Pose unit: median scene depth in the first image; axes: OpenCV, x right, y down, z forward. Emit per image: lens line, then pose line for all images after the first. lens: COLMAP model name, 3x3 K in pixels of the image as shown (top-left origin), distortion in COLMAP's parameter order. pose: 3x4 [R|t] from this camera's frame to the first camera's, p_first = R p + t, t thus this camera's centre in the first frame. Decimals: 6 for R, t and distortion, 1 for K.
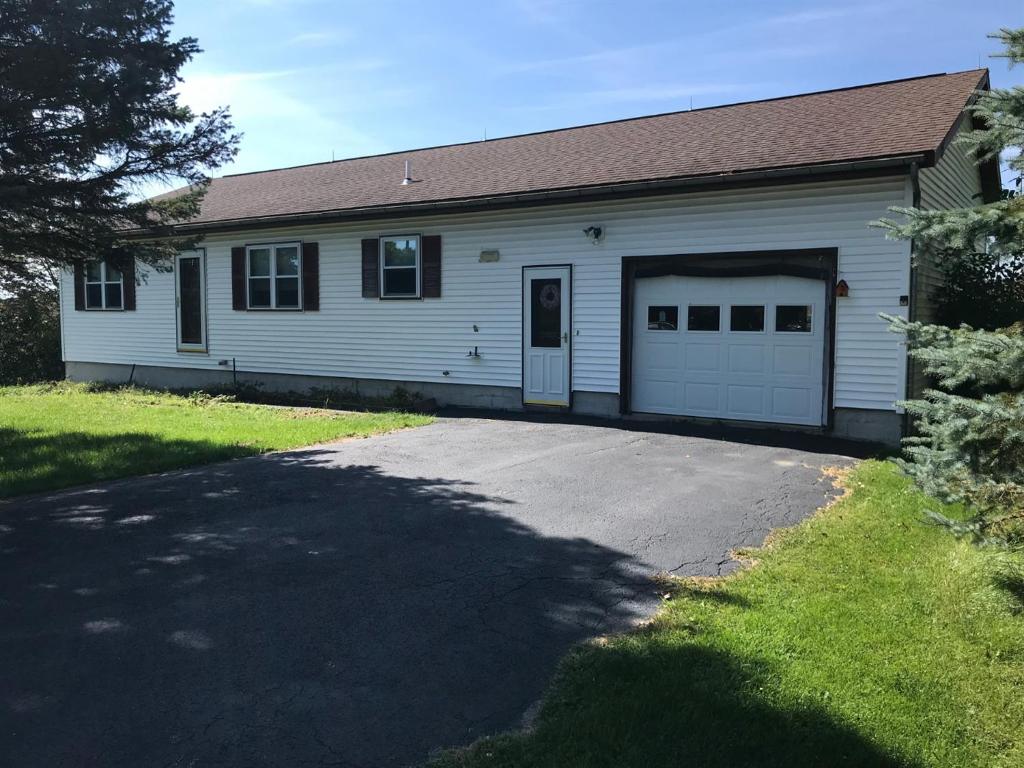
lens RADIAL K [[852.3, 0, 508.0], [0, 852.3, 390.1], [0, 0, 1]] dist [0.033985, -0.056869]
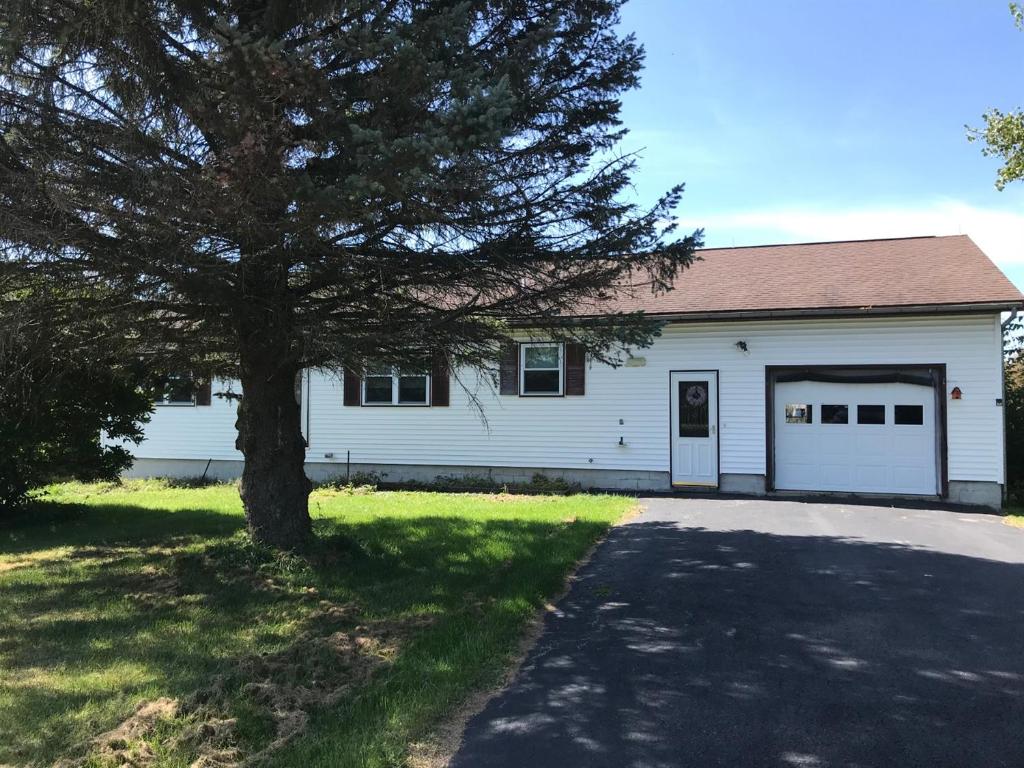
lens RADIAL K [[852.3, 0, 512.6], [0, 852.3, 374.7], [0, 0, 1]] dist [0.033985, -0.056869]
pose [[0.958116, 0.016464, 0.285905, -0.523426], [0.020561, 0.991815, -0.126017, 0.008315], [-0.285640, 0.126617, 0.949936, -0.084508]]
